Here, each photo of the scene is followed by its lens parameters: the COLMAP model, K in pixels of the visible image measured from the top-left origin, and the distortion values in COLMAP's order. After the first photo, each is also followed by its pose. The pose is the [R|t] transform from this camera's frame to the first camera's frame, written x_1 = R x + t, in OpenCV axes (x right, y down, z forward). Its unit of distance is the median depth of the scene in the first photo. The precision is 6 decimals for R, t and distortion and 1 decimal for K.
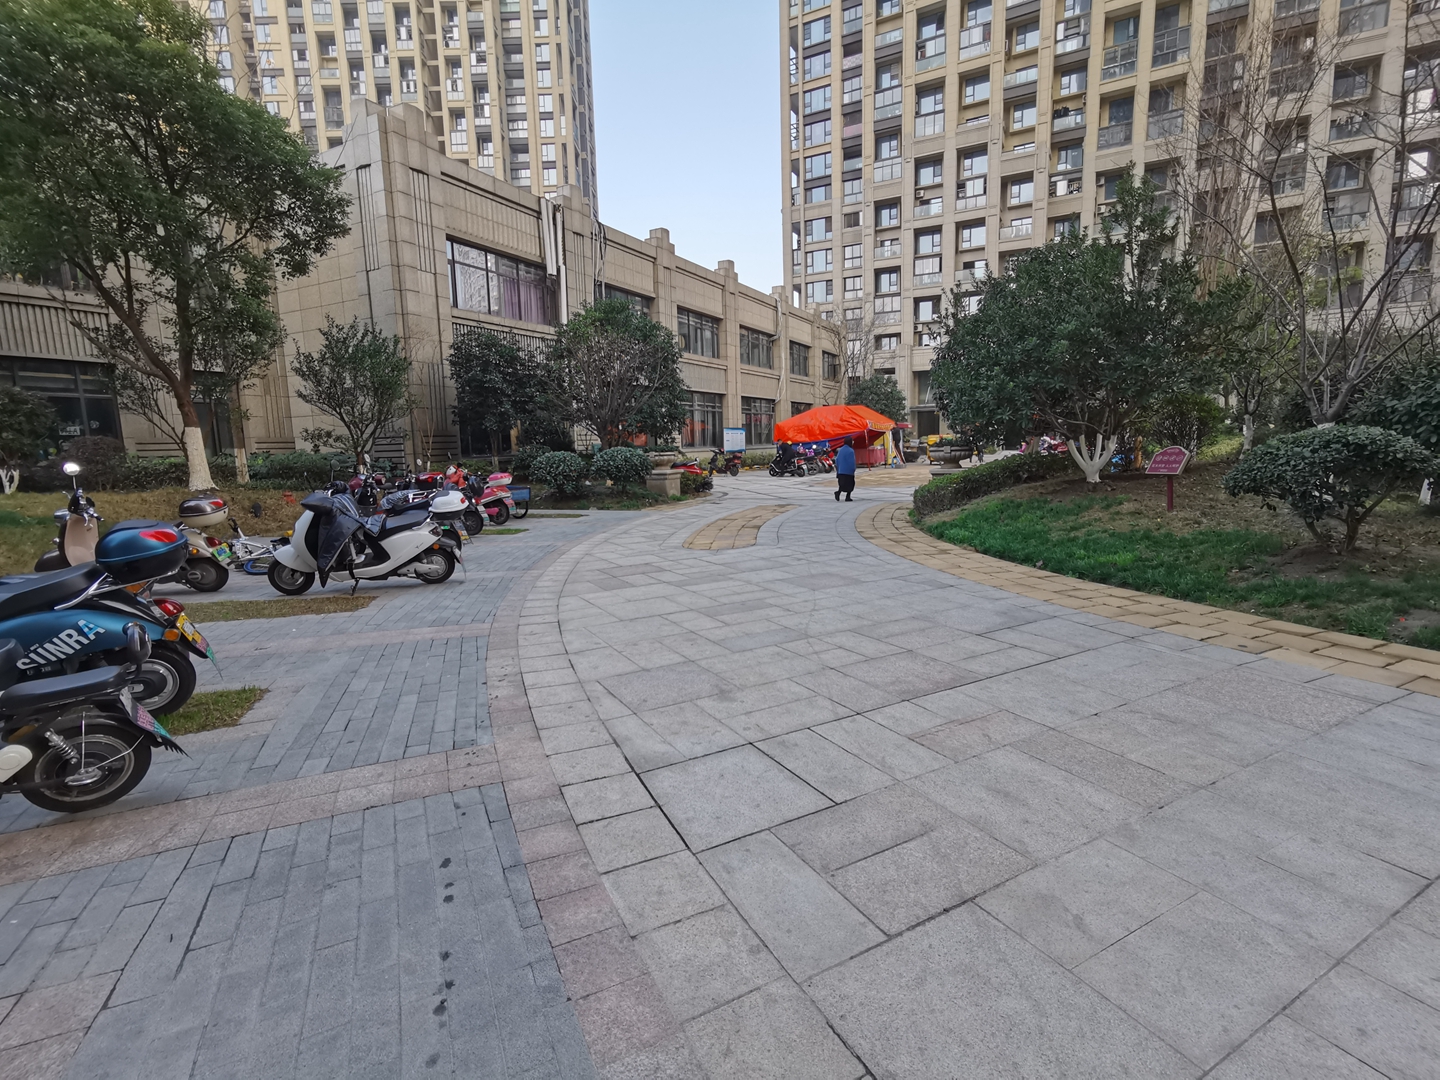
lens RADIAL K [[682.0, 0, 712.8], [0, 682.0, 533.8], [0, 0, 1]] dist [0.014177, -0.005239]
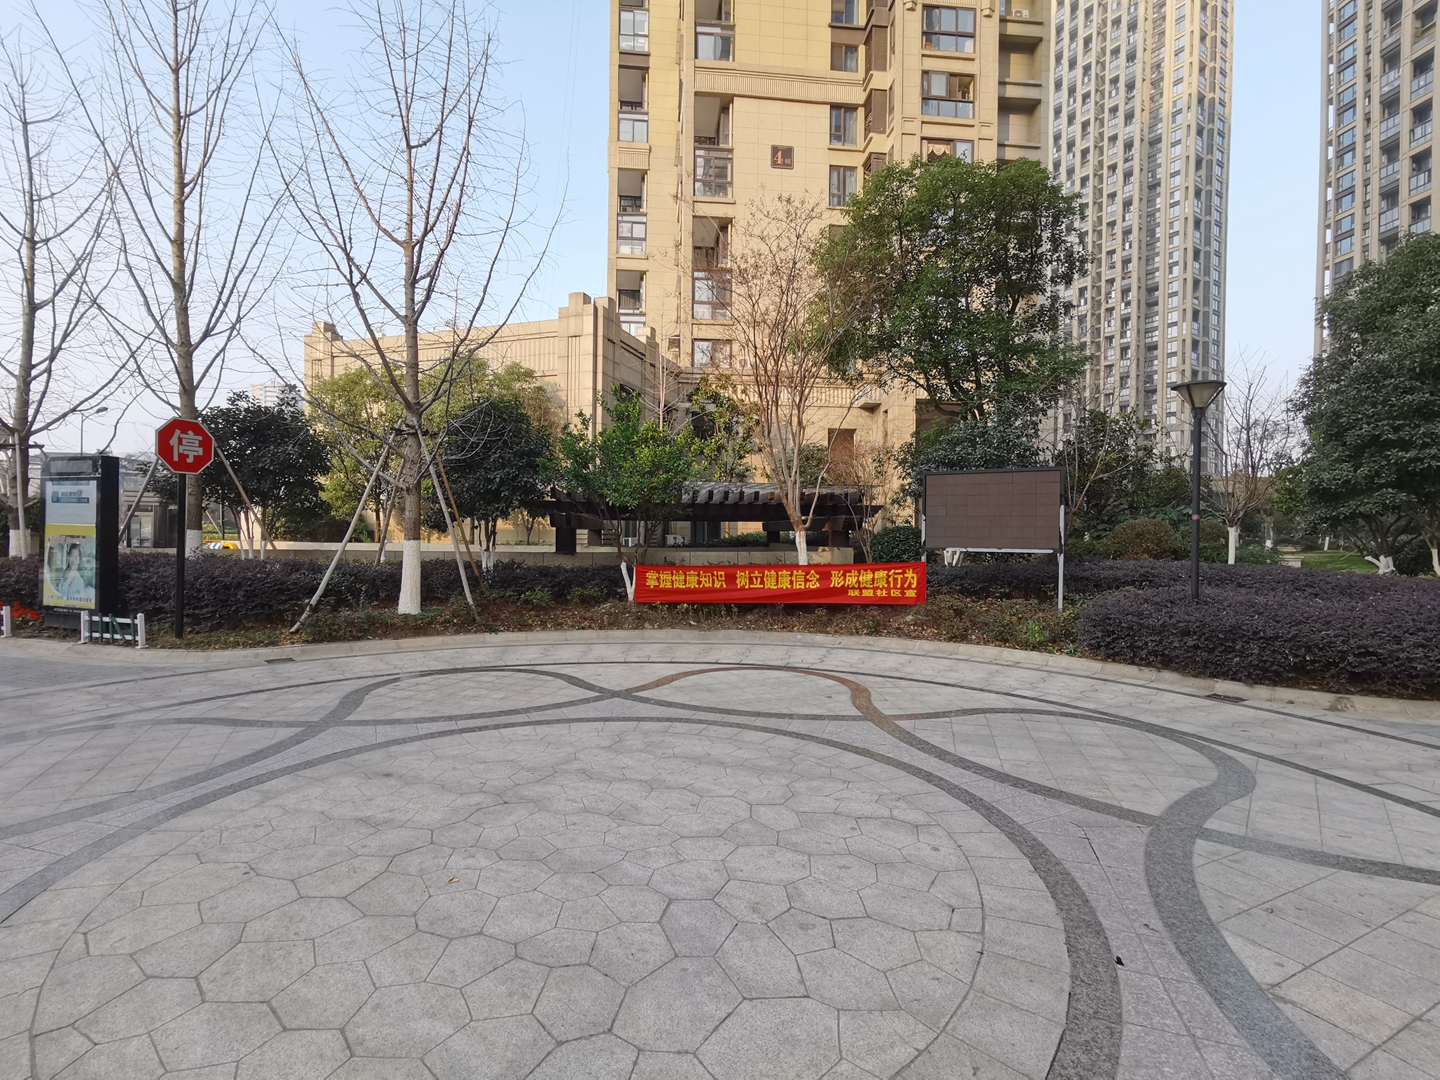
lens RADIAL K [[682.0, 0, 733.3], [0, 682.0, 531.6], [0, 0, 1]] dist [0.014177, -0.005239]
pose [[0.571738, 0.020210, -0.820187, 0.637553], [-0.134182, 0.988539, -0.069178, 0.115472], [0.809389, 0.149607, 0.567898, -0.818589]]
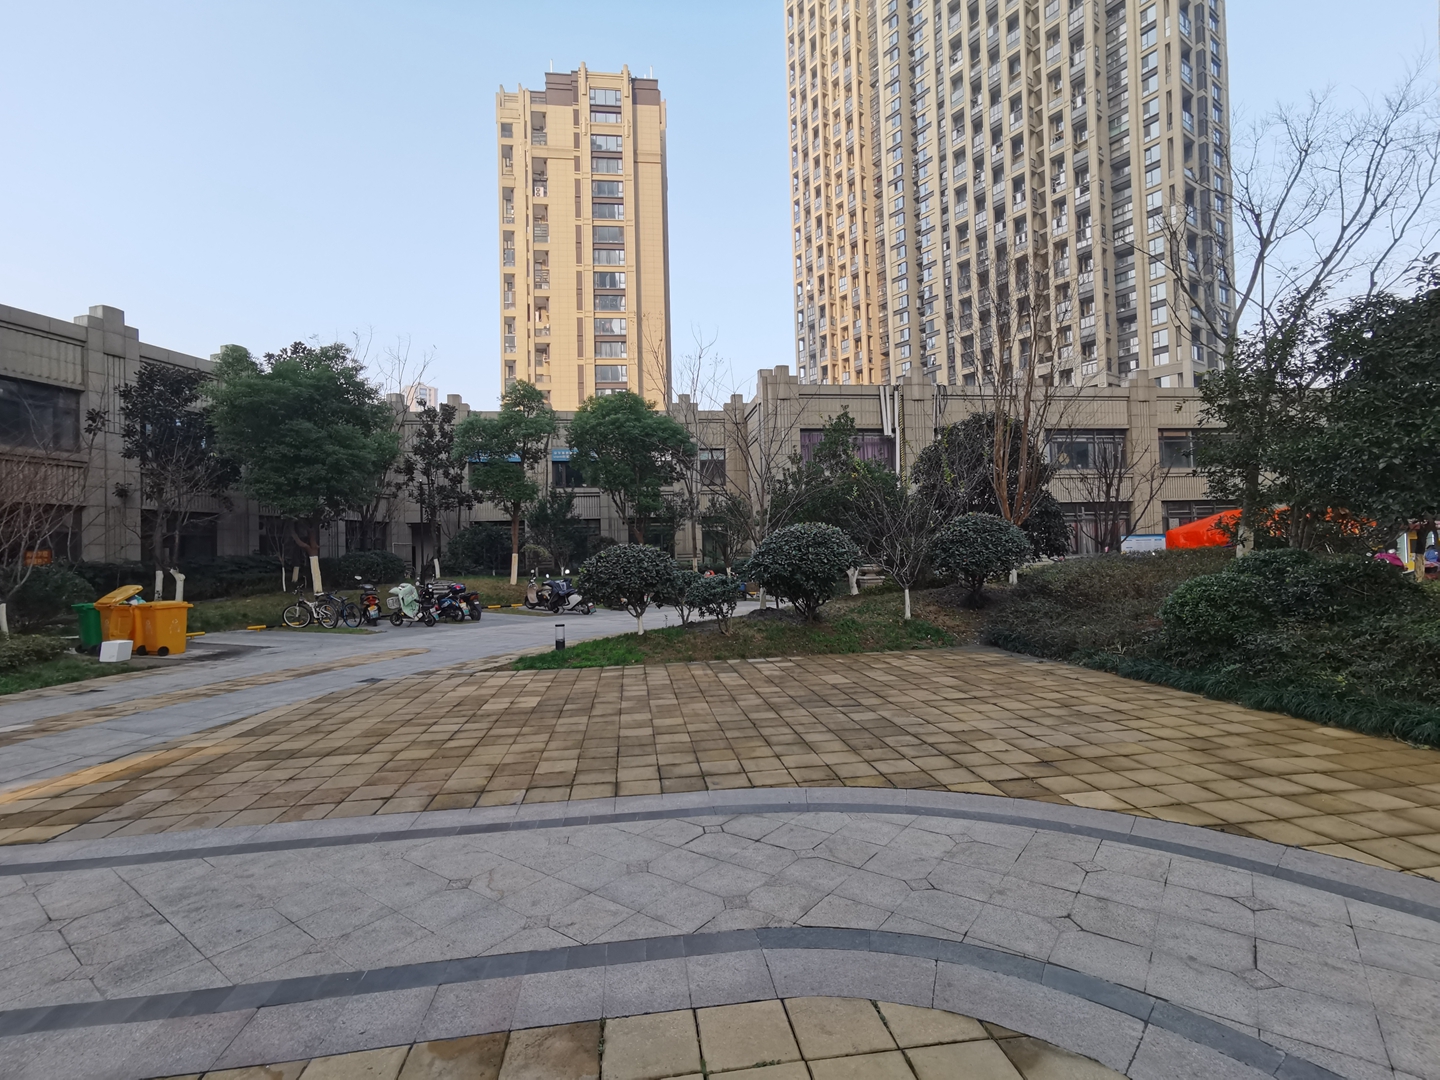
lens RADIAL K [[682.0, 0, 724.0], [0, 682.0, 535.6], [0, 0, 1]] dist [0.014177, -0.005239]
pose [[0.585578, -0.019940, -0.810370, 0.258973], [-0.087945, 0.992234, -0.087965, -0.006291], [0.805831, 0.122779, 0.579277, -0.025245]]
